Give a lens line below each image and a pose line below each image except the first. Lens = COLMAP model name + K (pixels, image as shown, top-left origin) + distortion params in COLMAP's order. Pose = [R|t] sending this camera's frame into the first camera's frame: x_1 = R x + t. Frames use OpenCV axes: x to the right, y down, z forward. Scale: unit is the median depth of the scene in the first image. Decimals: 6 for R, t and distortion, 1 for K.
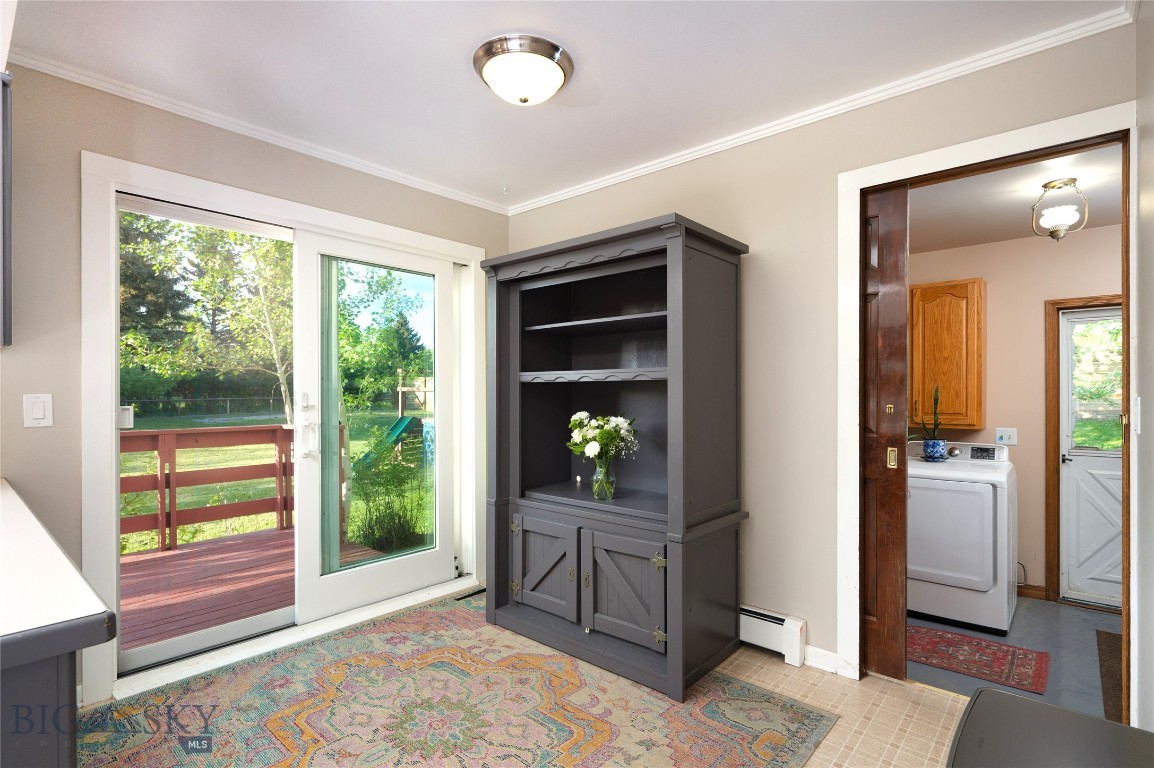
lens RADIAL K [[556.6, 0, 578.1], [0, 556.6, 392.3], [0, 0, 1]] dist [0.004366, 0.000226]
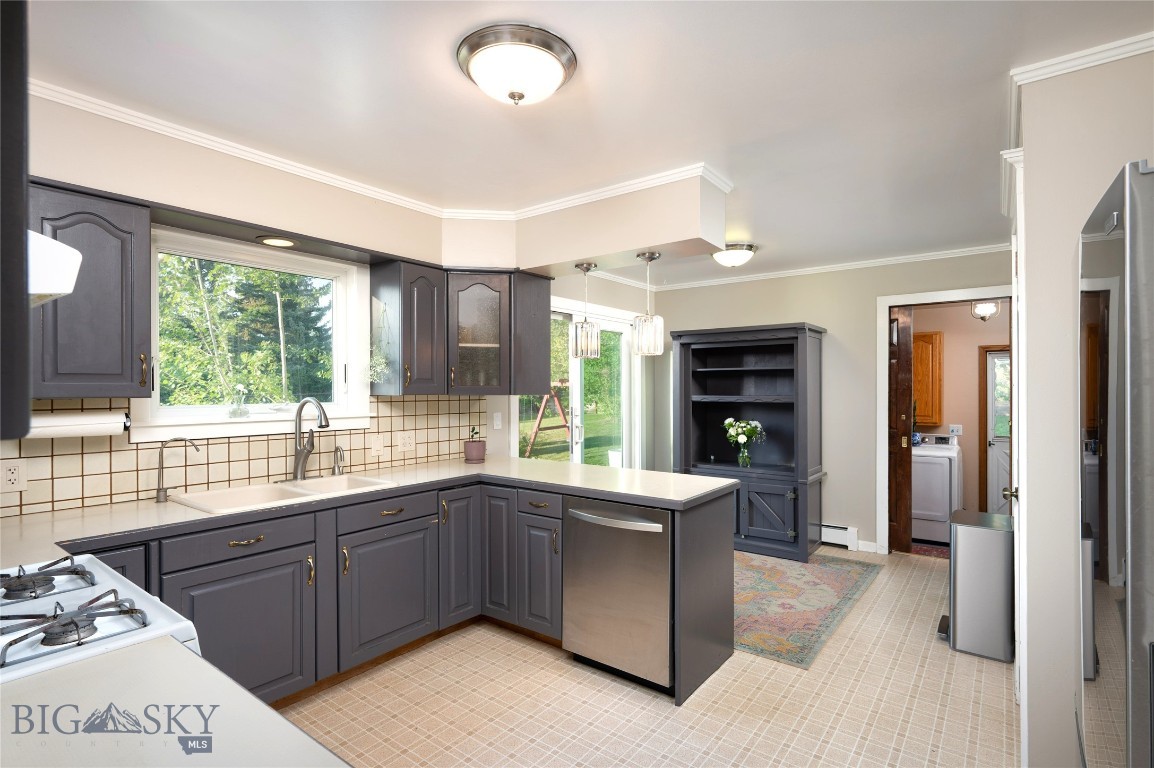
lens RADIAL K [[556.6, 0, 574.8], [0, 556.6, 386.8], [0, 0, 1]] dist [0.004366, 0.000226]
pose [[0.997765, -0.000364, 0.066824, -0.611670], [0.000201, 0.999997, 0.002452, -0.069393], [-0.066825, -0.002433, 0.997762, -0.744292]]
